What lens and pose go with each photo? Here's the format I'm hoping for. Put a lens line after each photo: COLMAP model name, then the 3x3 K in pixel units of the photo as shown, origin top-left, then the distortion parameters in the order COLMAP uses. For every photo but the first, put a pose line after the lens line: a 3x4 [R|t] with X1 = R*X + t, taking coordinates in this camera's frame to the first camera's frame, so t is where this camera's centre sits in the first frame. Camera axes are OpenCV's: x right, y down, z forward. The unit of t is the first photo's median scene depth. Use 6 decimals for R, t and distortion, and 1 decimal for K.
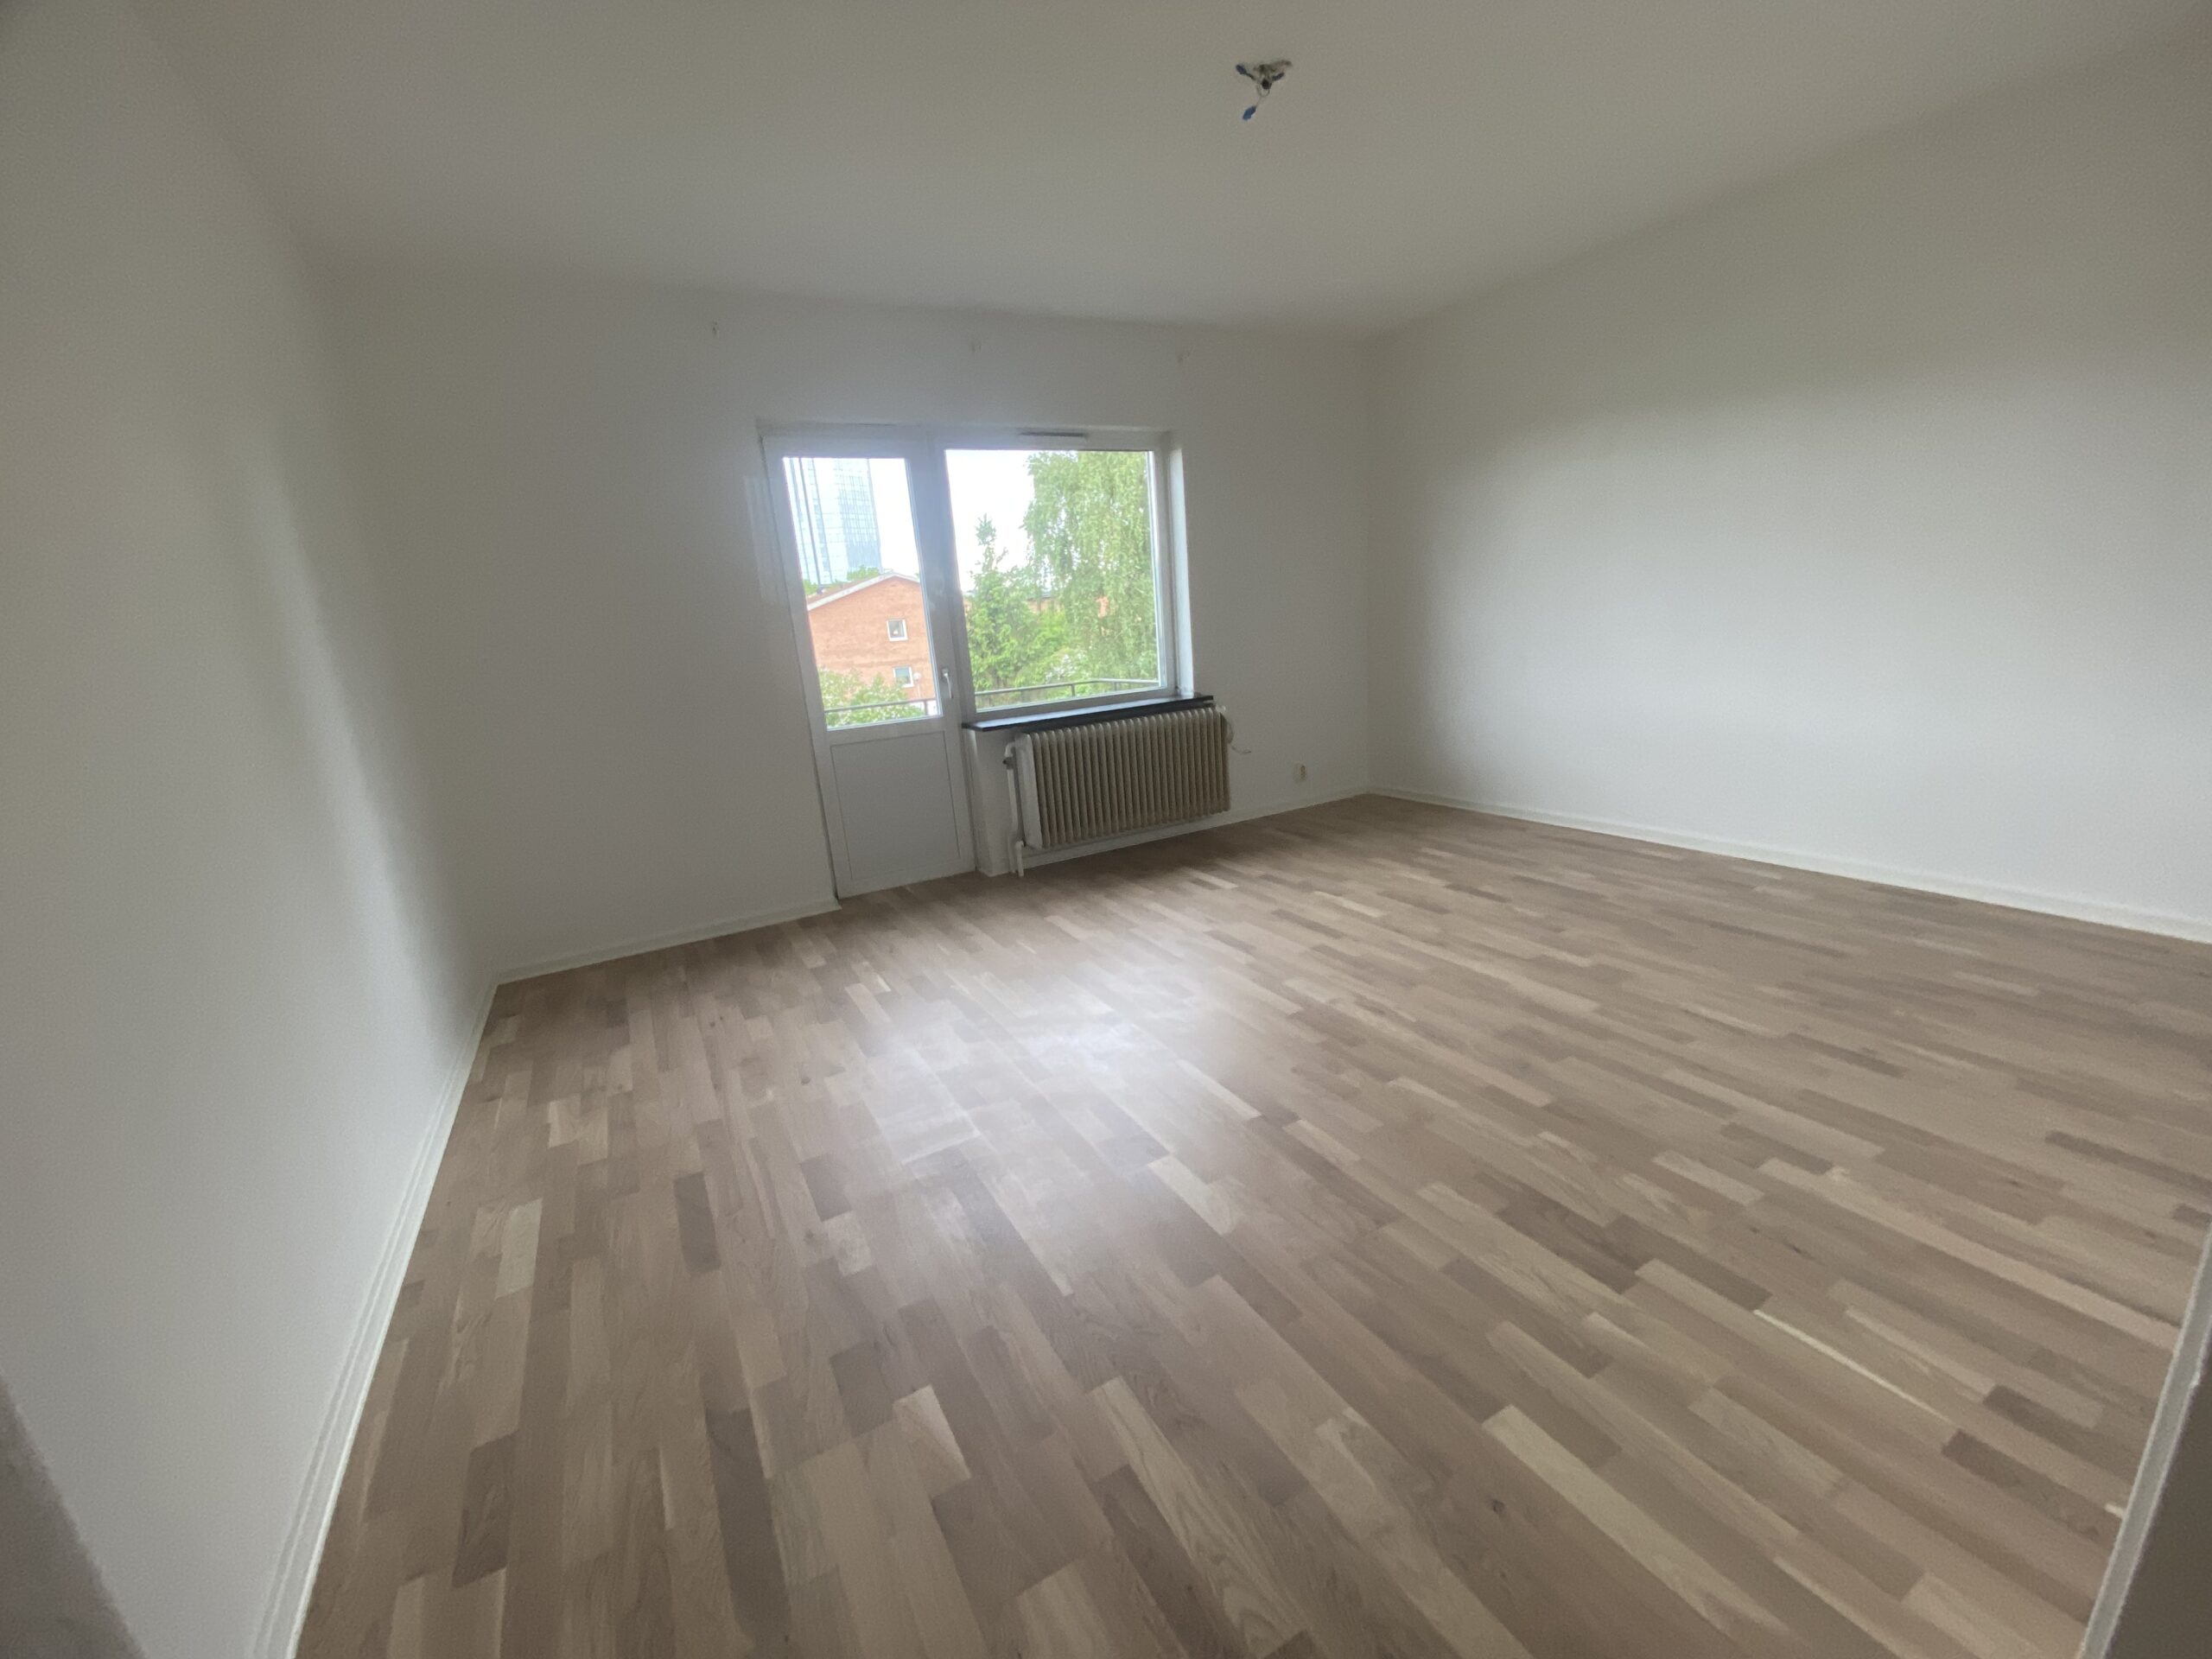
lens RADIAL K [[887.9, 0, 1107.2], [0, 887.9, 839.3], [0, 0, 1]] dist [0.001439, -0.000204]
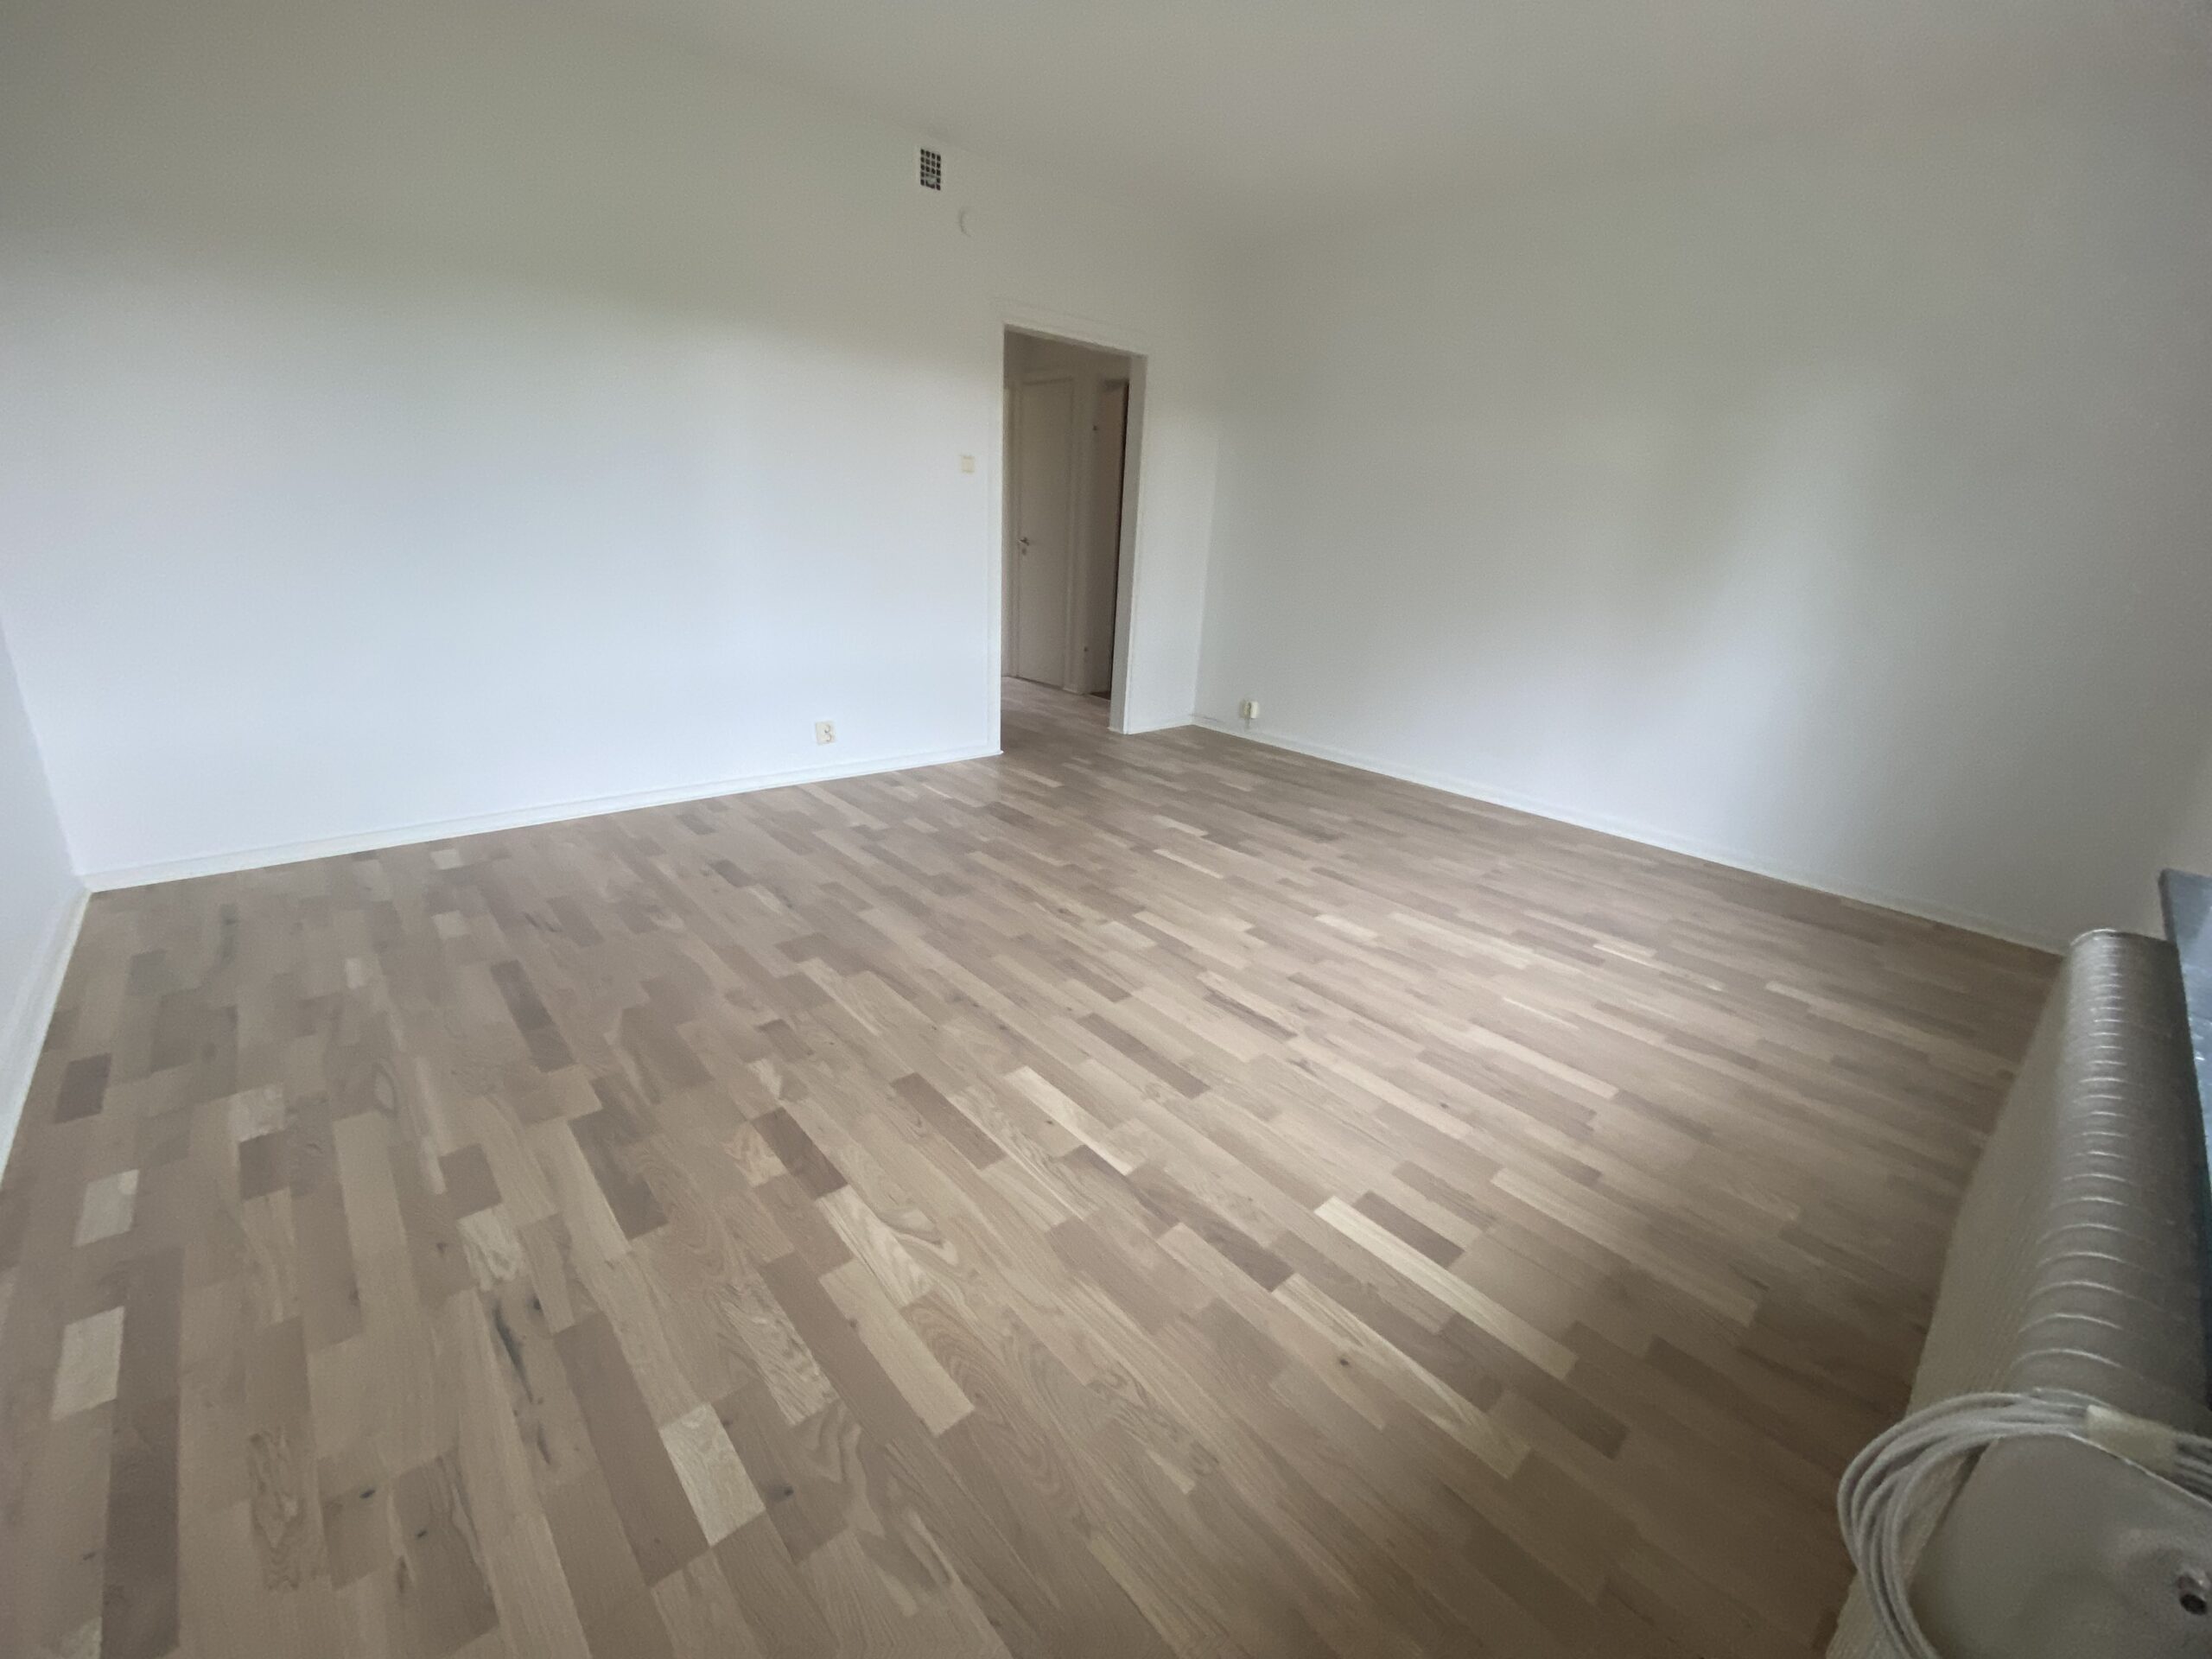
lens RADIAL K [[887.9, 0, 1105.8], [0, 887.9, 829.9], [0, 0, 1]] dist [0.001439, -0.000204]
pose [[-0.974480, 0.104776, -0.198522, 0.379922], [-0.024226, 0.830129, 0.557045, -0.396316], [0.223164, 0.547639, -0.806405, 1.508738]]
